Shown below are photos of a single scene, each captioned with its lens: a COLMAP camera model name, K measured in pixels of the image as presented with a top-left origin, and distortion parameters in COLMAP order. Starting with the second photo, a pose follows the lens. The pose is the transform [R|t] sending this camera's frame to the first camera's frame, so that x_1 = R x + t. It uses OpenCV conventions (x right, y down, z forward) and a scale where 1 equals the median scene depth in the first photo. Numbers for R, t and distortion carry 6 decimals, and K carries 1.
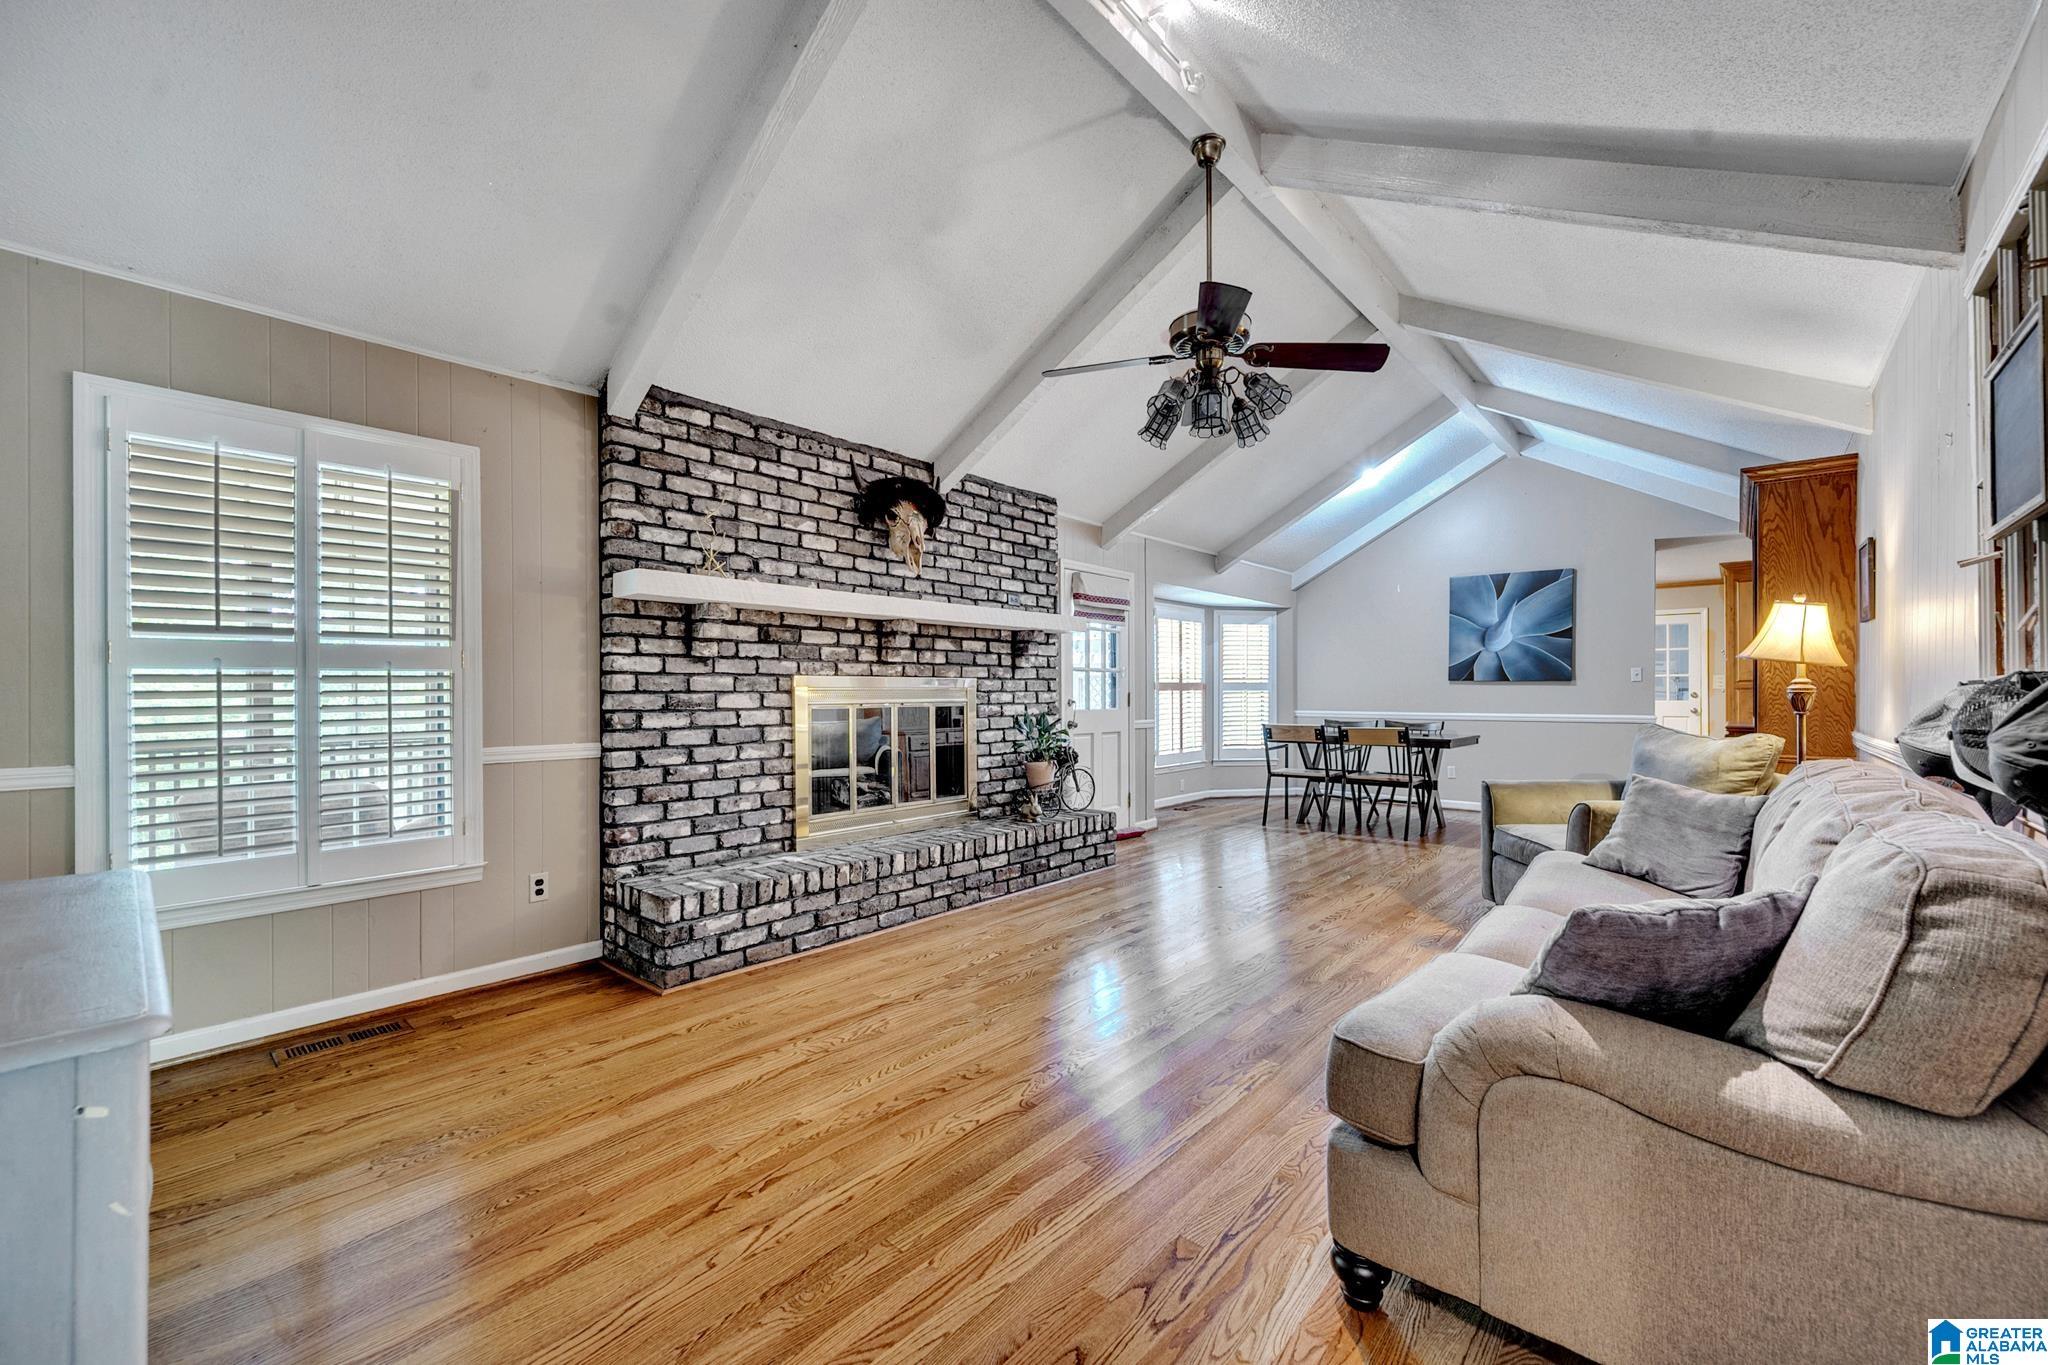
lens RADIAL K [[805.8, 0, 1025.8], [0, 805.8, 692.8], [0, 0, 1]] dist [-0.001080, -0.000090]
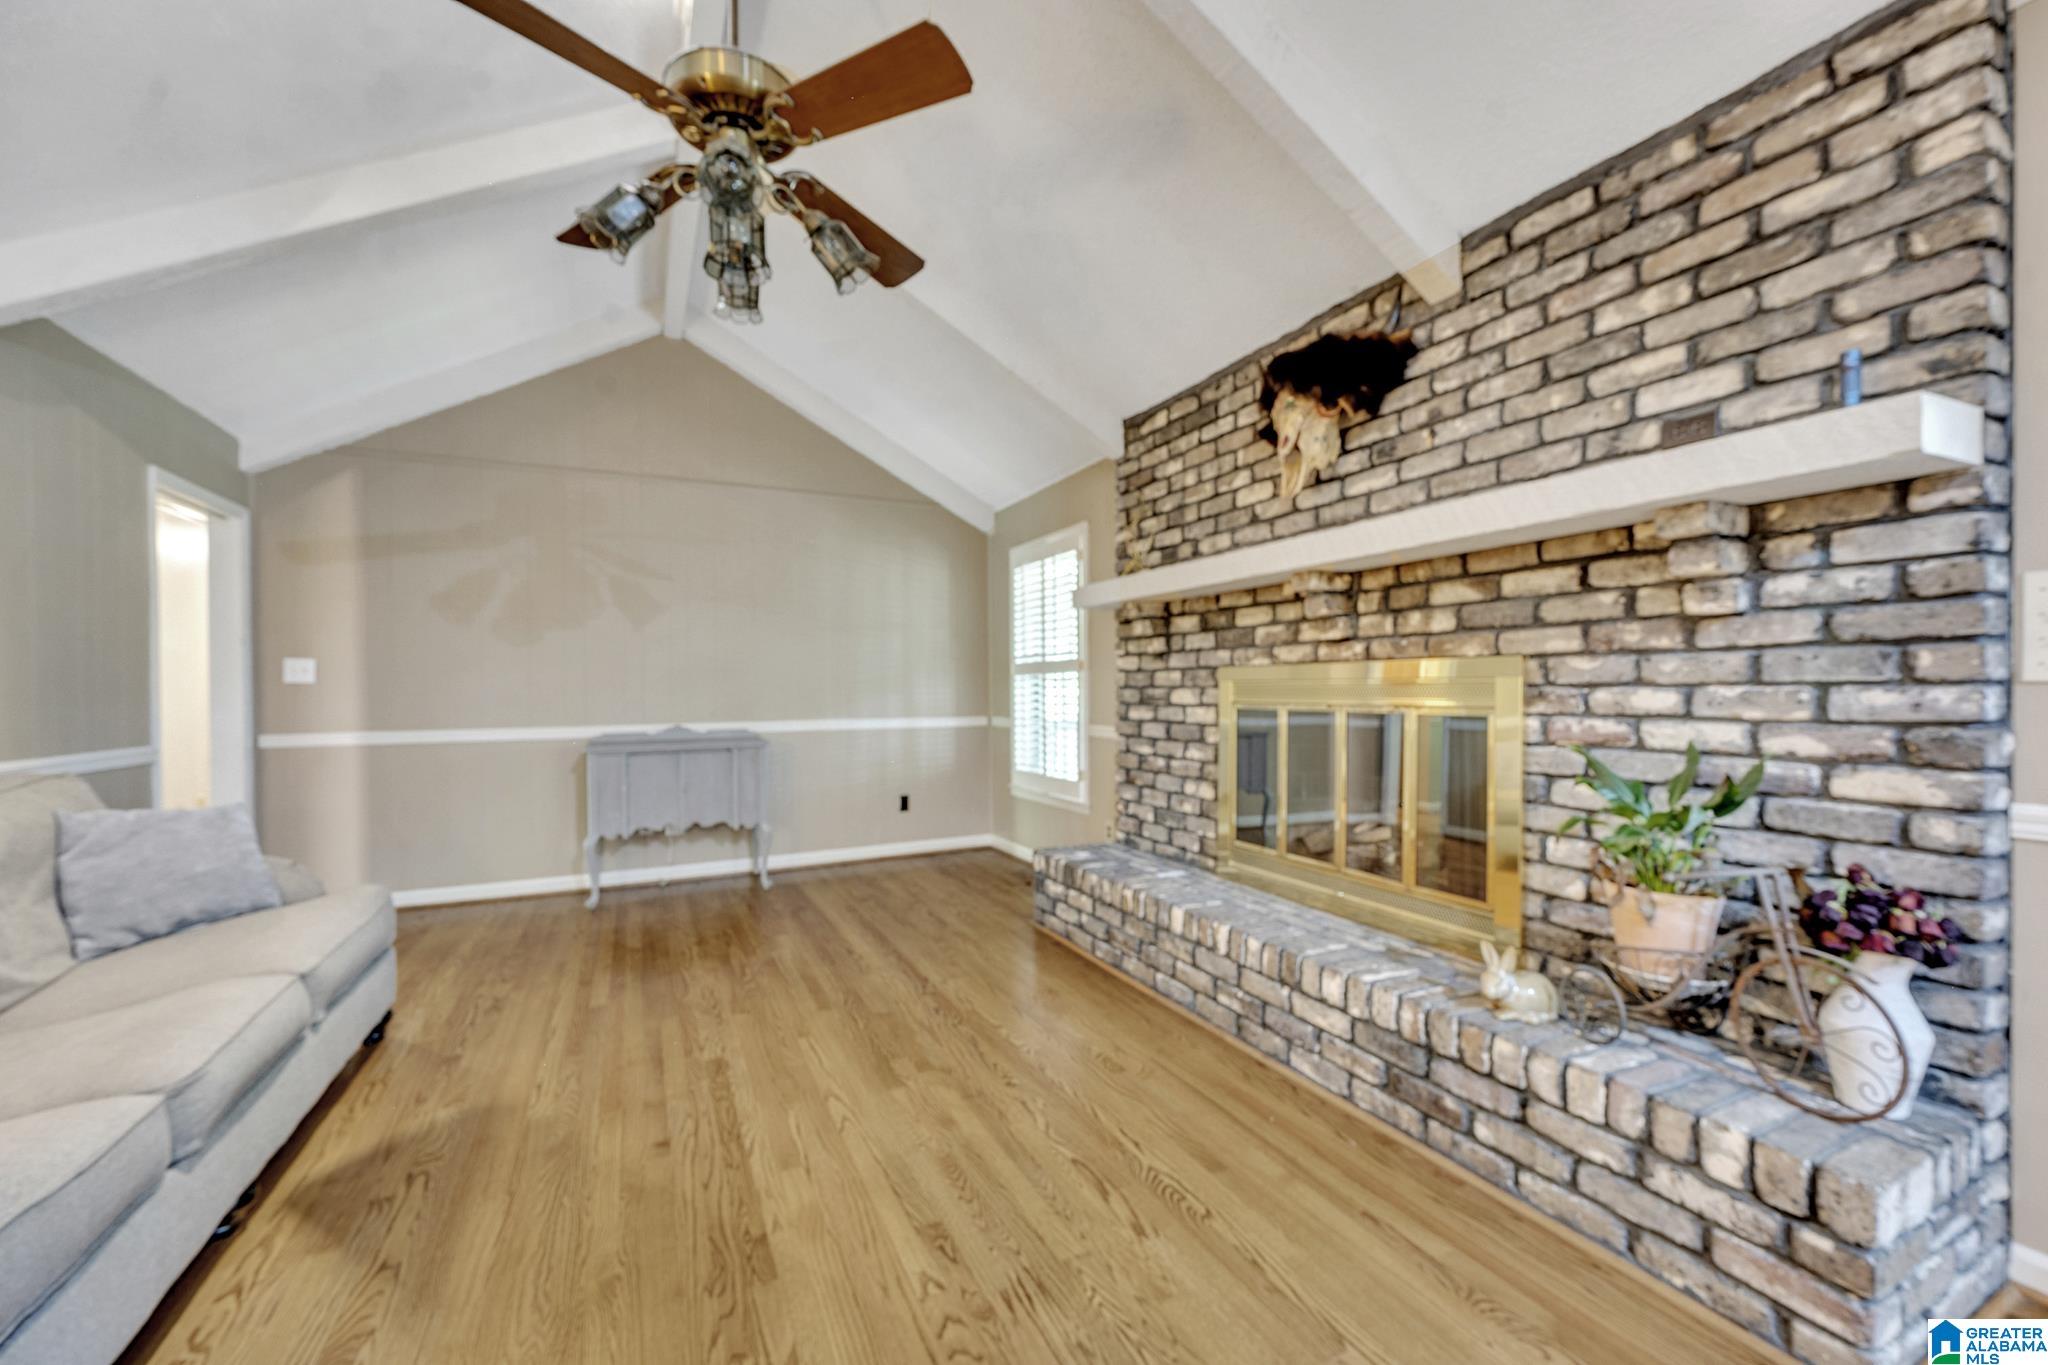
lens RADIAL K [[805.8, 0, 1021.5], [0, 805.8, 693.1], [0, 0, 1]] dist [-0.001080, -0.000090]
pose [[-0.383136, 0.011087, -0.923625, 0.486874], [0.006529, 0.999935, 0.009295, -0.003325], [0.923669, -0.002469, -0.383184, 0.973460]]
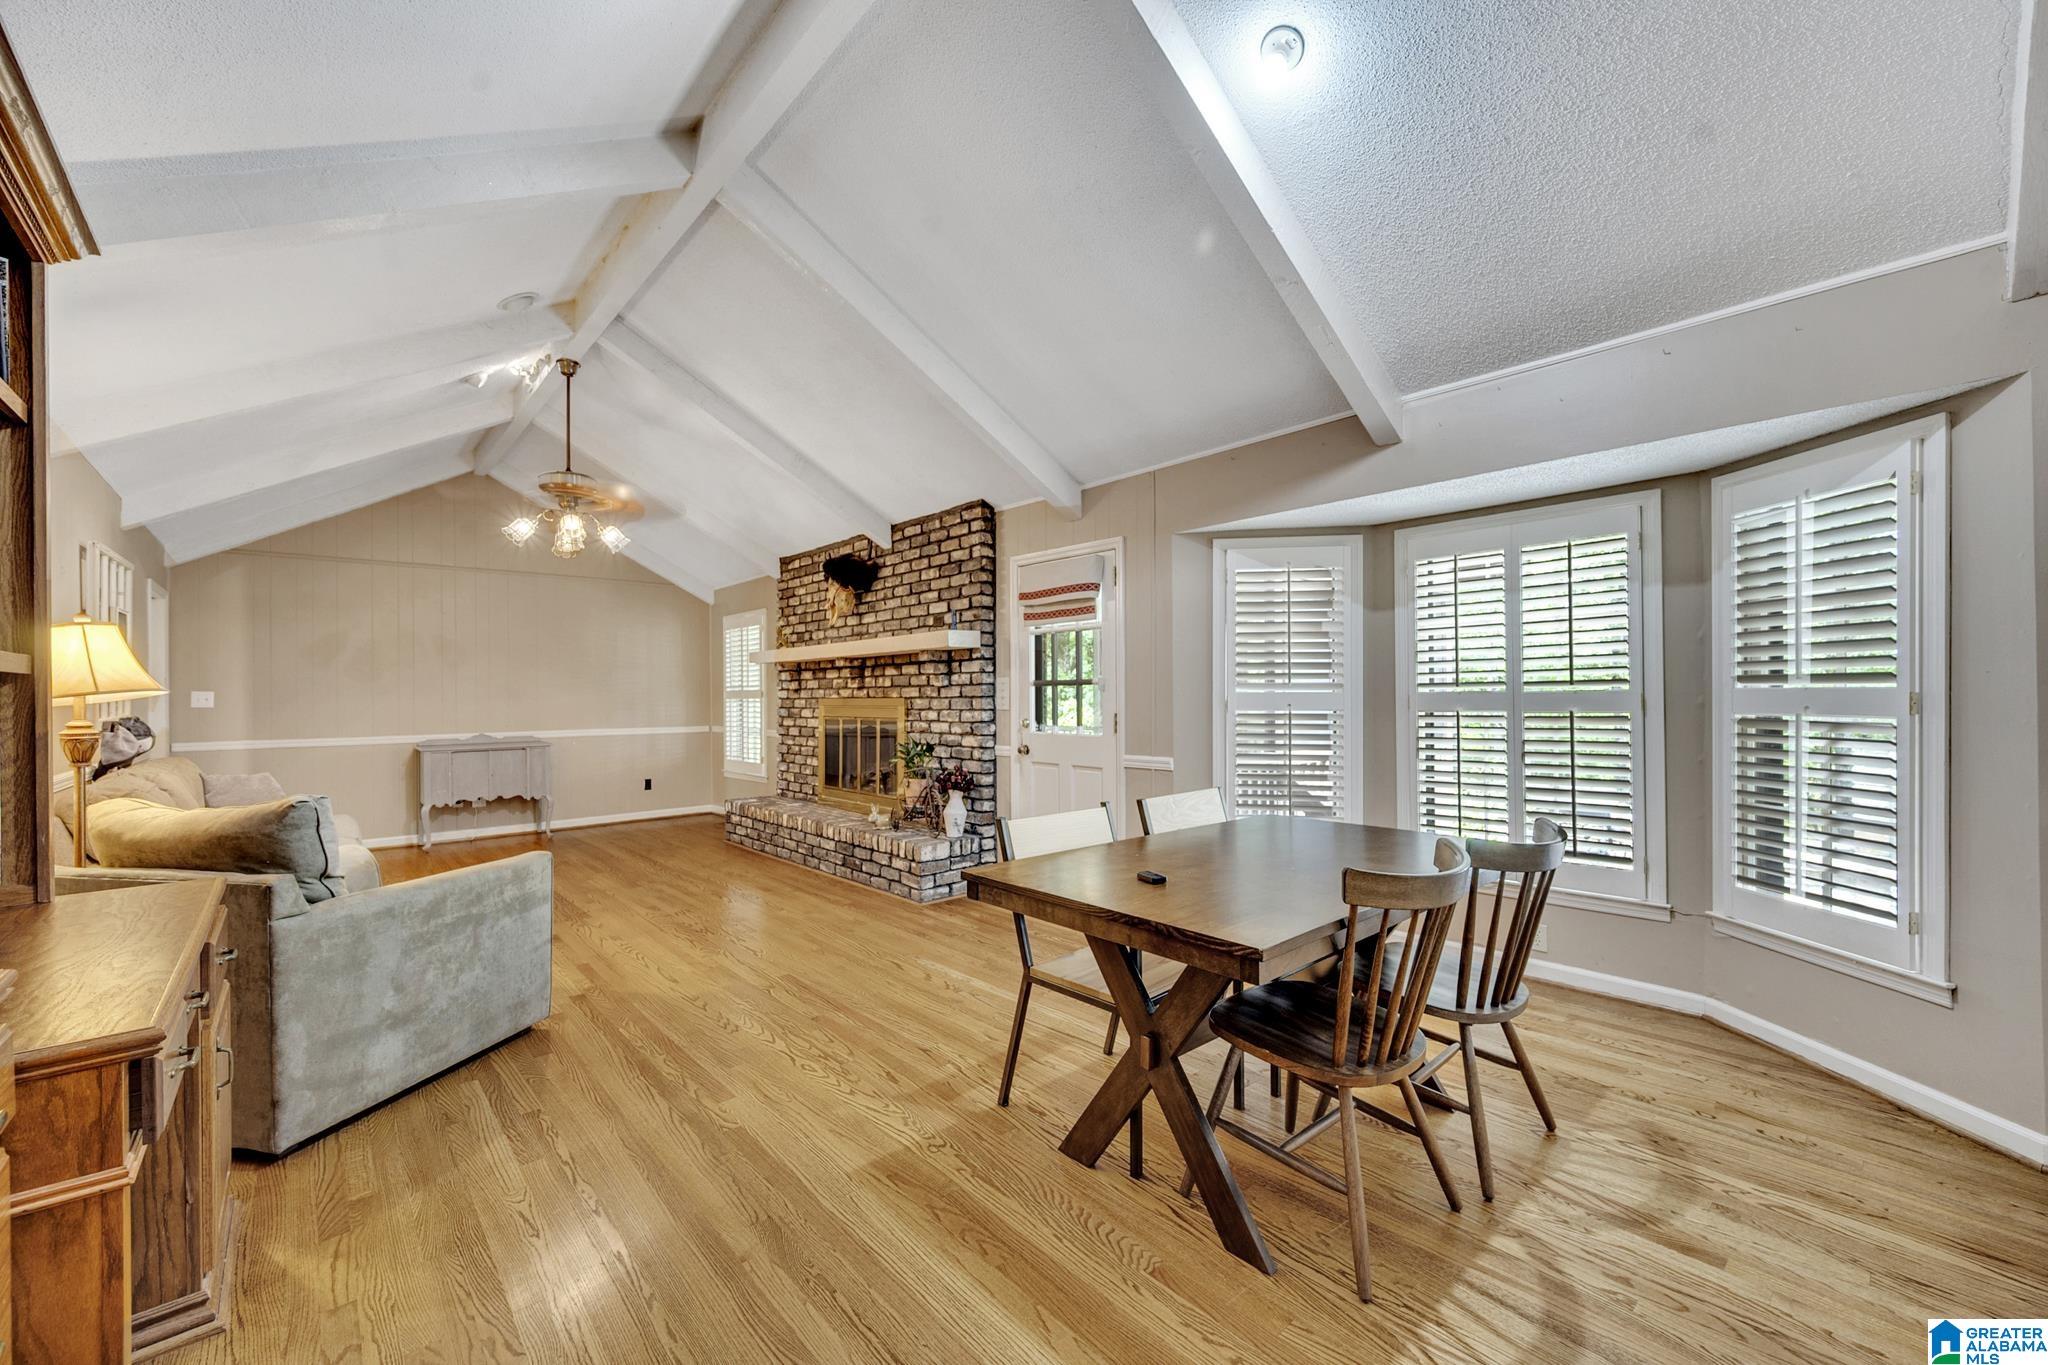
lens RADIAL K [[805.8, 0, 1025.0], [0, 805.8, 693.1], [0, 0, 1]] dist [-0.001080, -0.000090]
pose [[-0.111824, -0.000291, -0.993728, 1.131503], [0.007509, 0.999971, -0.001138, -0.023763], [0.993700, -0.007589, -0.111819, 1.384028]]
